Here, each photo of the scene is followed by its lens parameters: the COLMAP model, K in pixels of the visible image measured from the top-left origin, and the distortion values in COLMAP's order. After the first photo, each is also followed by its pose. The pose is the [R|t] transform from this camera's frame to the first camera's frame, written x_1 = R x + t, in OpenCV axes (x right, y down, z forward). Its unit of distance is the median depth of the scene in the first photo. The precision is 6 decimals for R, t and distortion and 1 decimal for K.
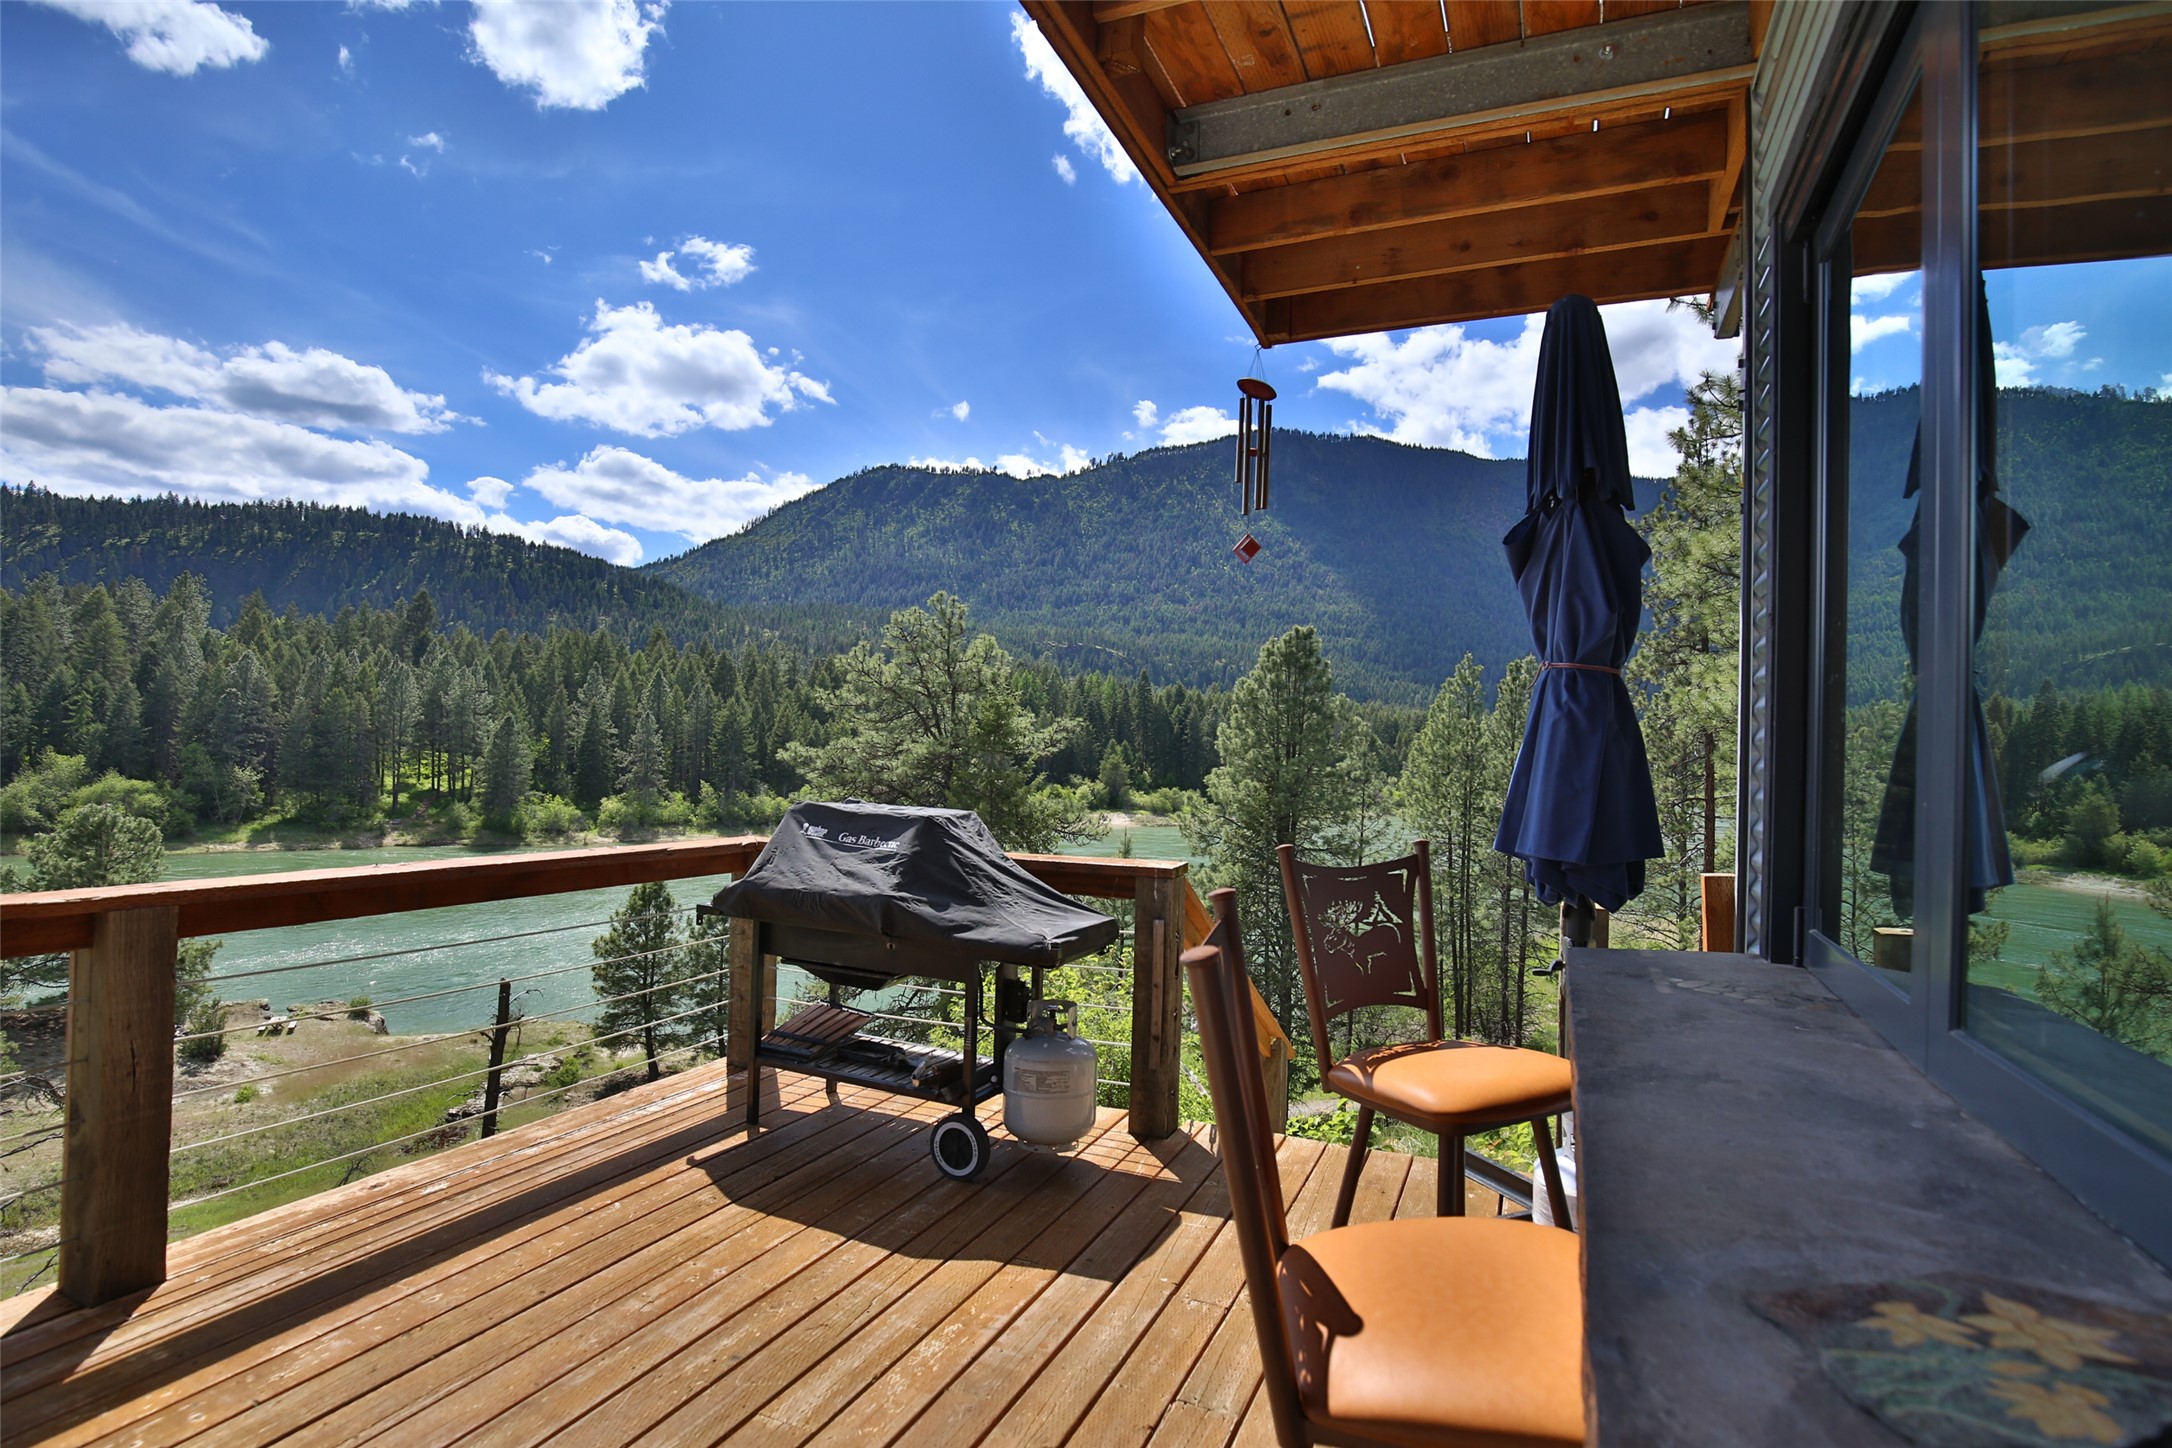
lens RADIAL K [[1051.8, 0, 1097.1], [0, 1051.8, 722.1], [0, 0, 1]] dist [-0.035304, 0.005745]
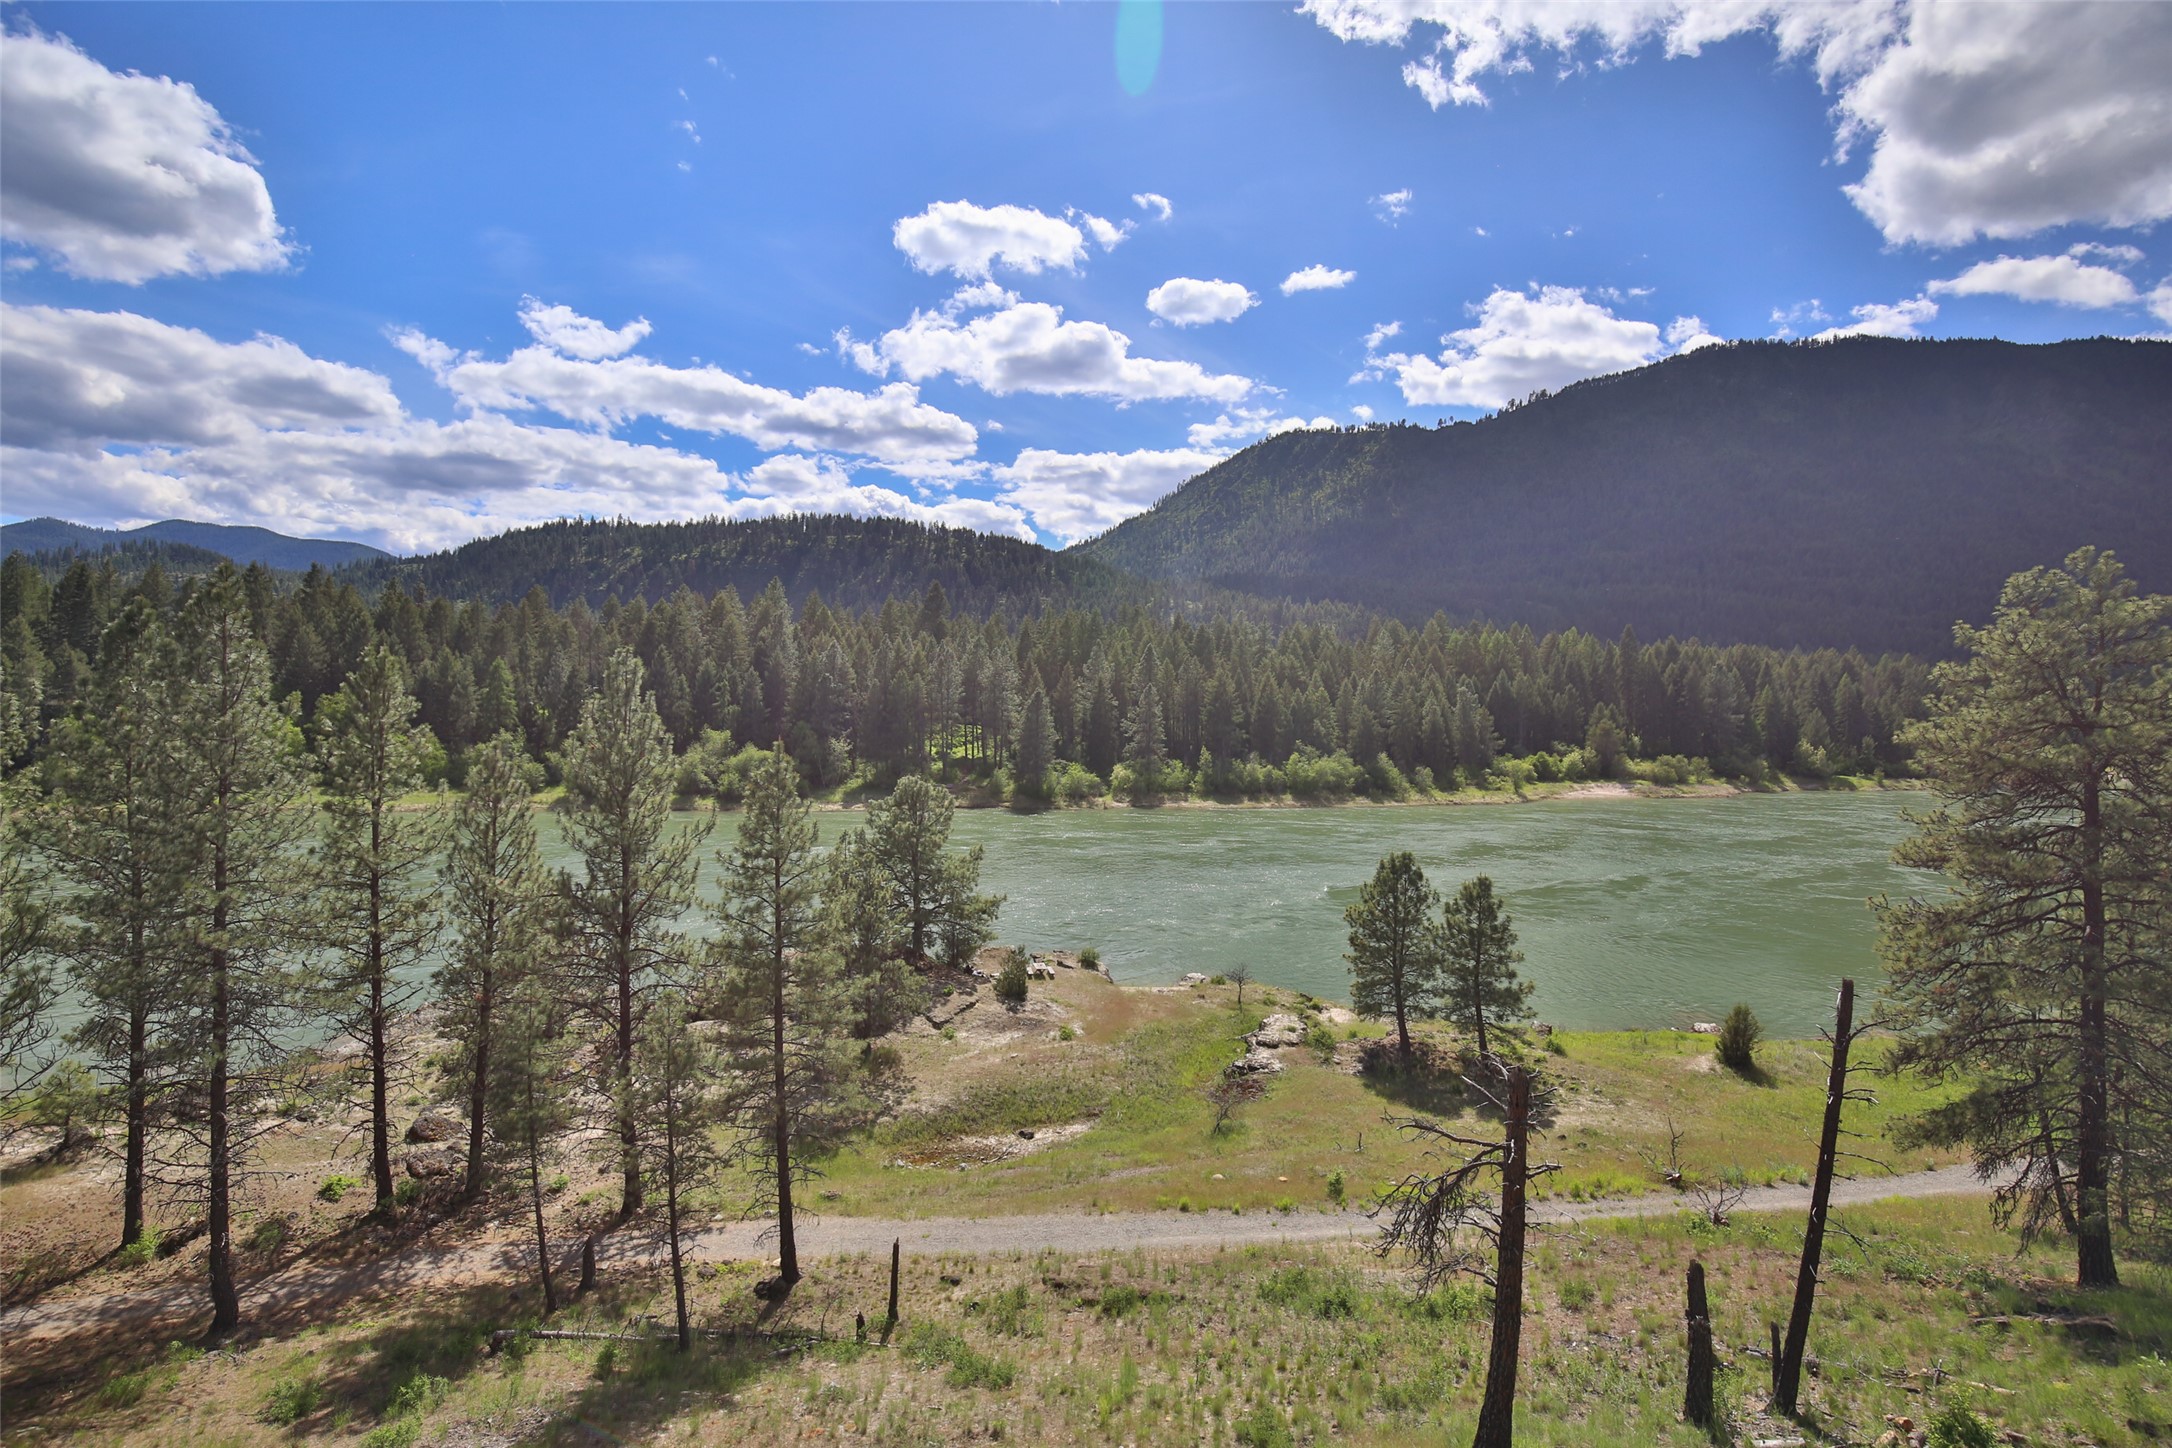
lens RADIAL K [[1051.8, 0, 1095.4], [0, 1051.8, 720.2], [0, 0, 1]] dist [-0.035304, 0.005745]
pose [[0.929170, -0.010928, -0.369491, -0.091551], [0.022262, 0.999403, 0.026424, -0.003304], [0.368981, -0.032778, 0.928859, -0.013903]]
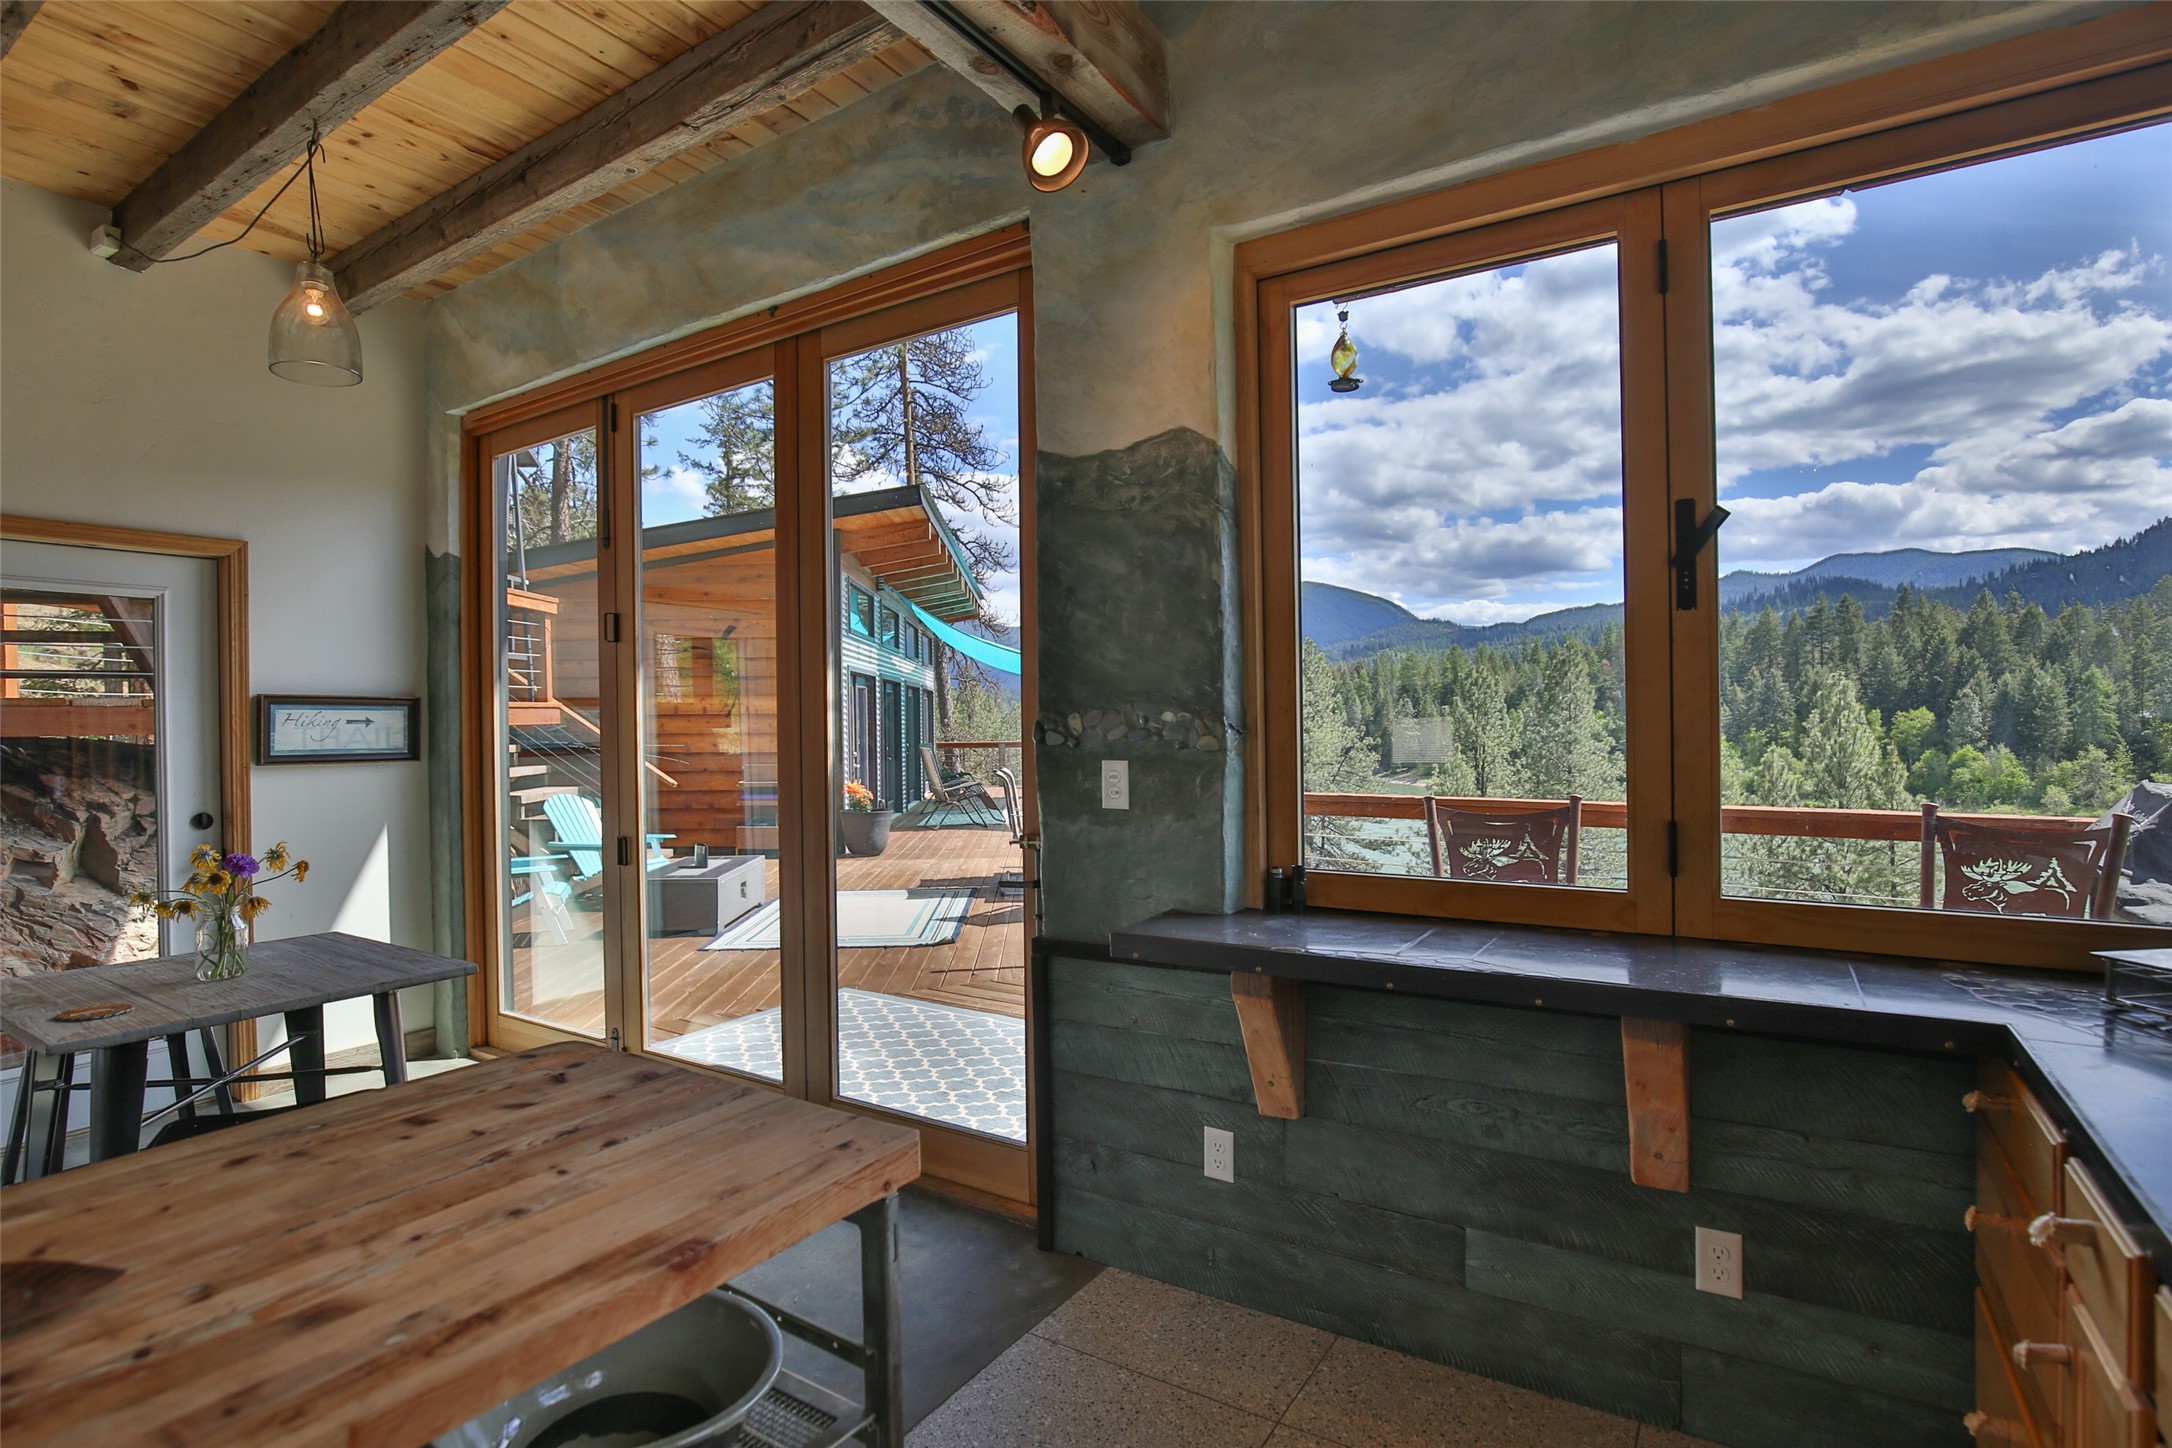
lens RADIAL K [[1051.8, 0, 1095.8], [0, 1051.8, 721.4], [0, 0, 1]] dist [-0.035304, 0.005745]
pose [[-0.162330, -0.027451, -0.986355, 0.017530], [0.031053, 0.998976, -0.032913, 0.000308], [0.986248, -0.035972, -0.161311, 0.002307]]
